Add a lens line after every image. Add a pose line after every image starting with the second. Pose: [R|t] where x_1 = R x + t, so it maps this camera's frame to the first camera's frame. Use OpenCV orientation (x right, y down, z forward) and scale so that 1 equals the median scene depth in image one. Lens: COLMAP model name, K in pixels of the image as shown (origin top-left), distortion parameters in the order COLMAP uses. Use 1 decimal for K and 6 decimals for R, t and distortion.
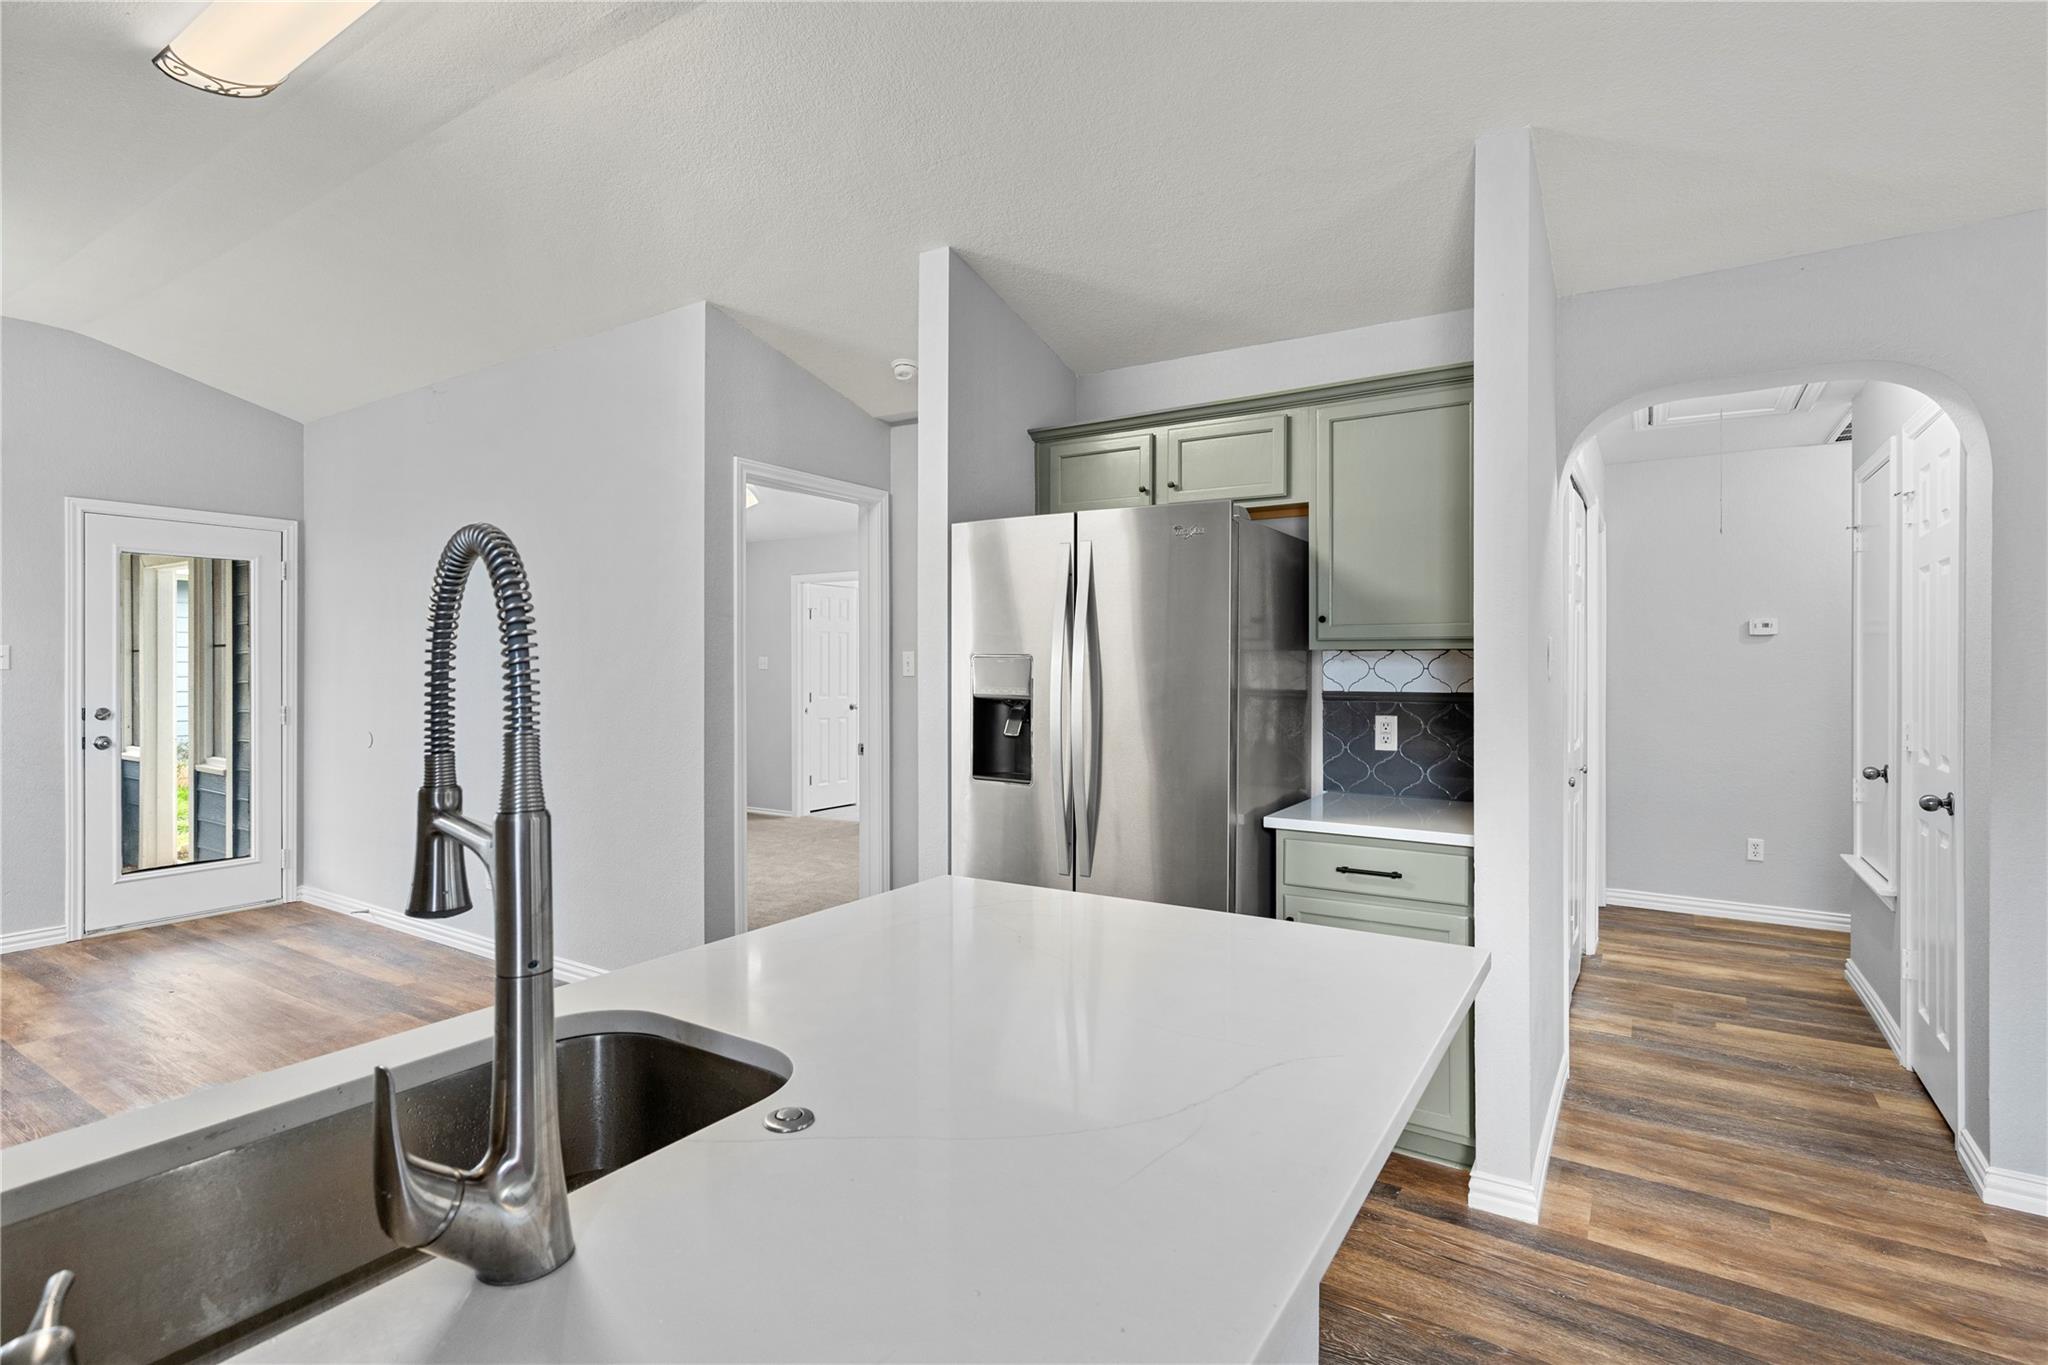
lens RADIAL K [[985.4, 0, 1016.3], [0, 985.4, 672.4], [0, 0, 1]] dist [-0.001743, 0.005568]
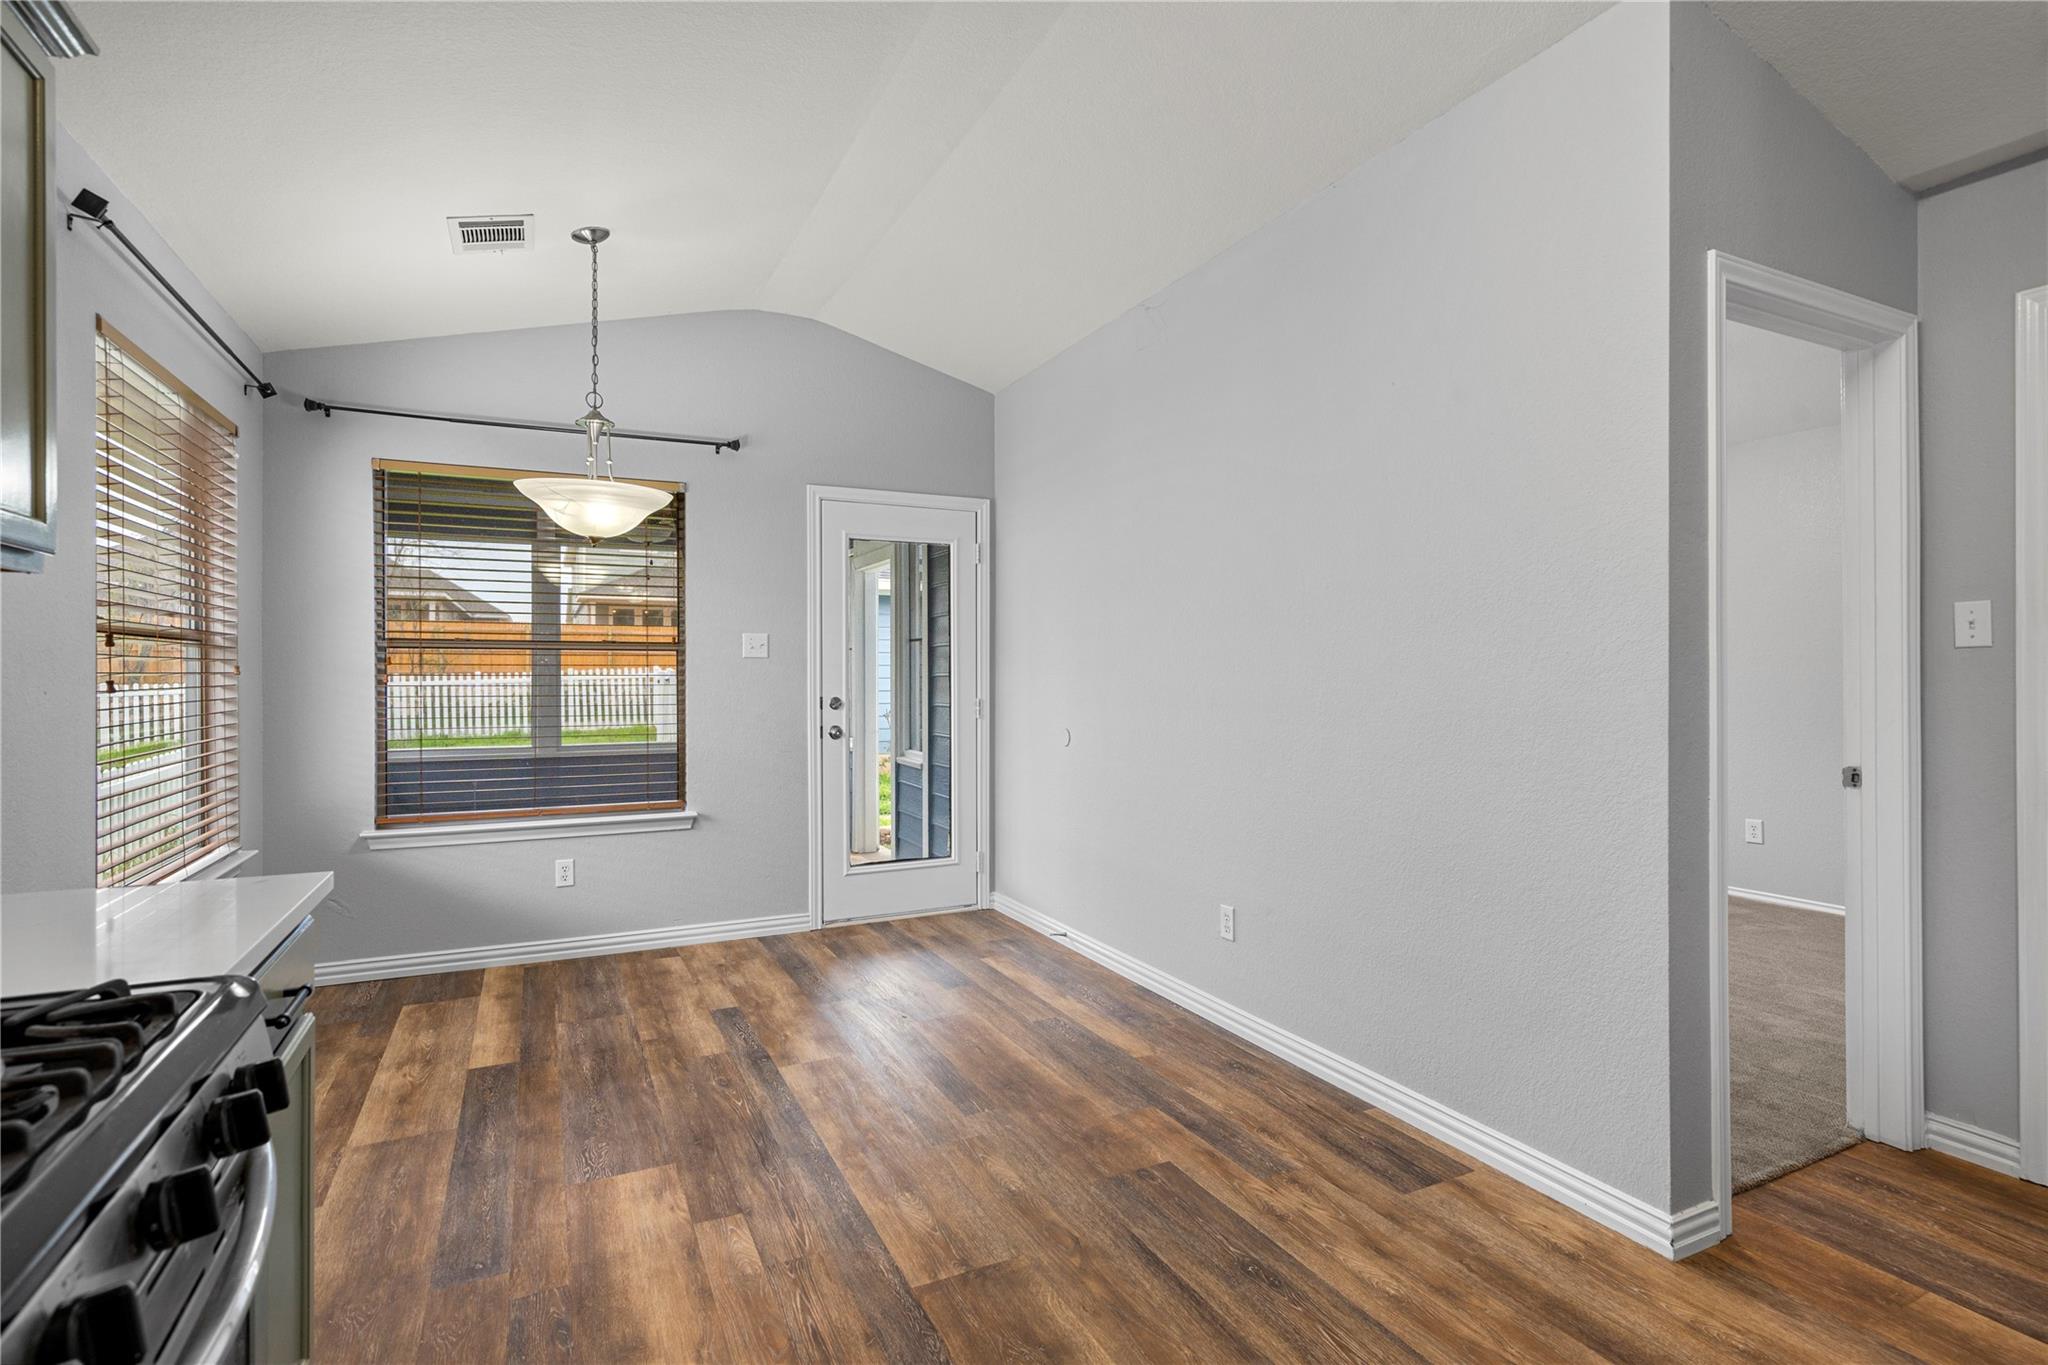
lens RADIAL K [[985.4, 0, 1016.3], [0, 985.4, 672.4], [0, 0, 1]] dist [-0.001743, 0.005568]
pose [[0.857950, -0.005830, -0.513700, -0.259400], [0.001064, 0.999954, -0.009571, 0.020559], [0.513732, 0.007665, 0.857916, 0.242262]]
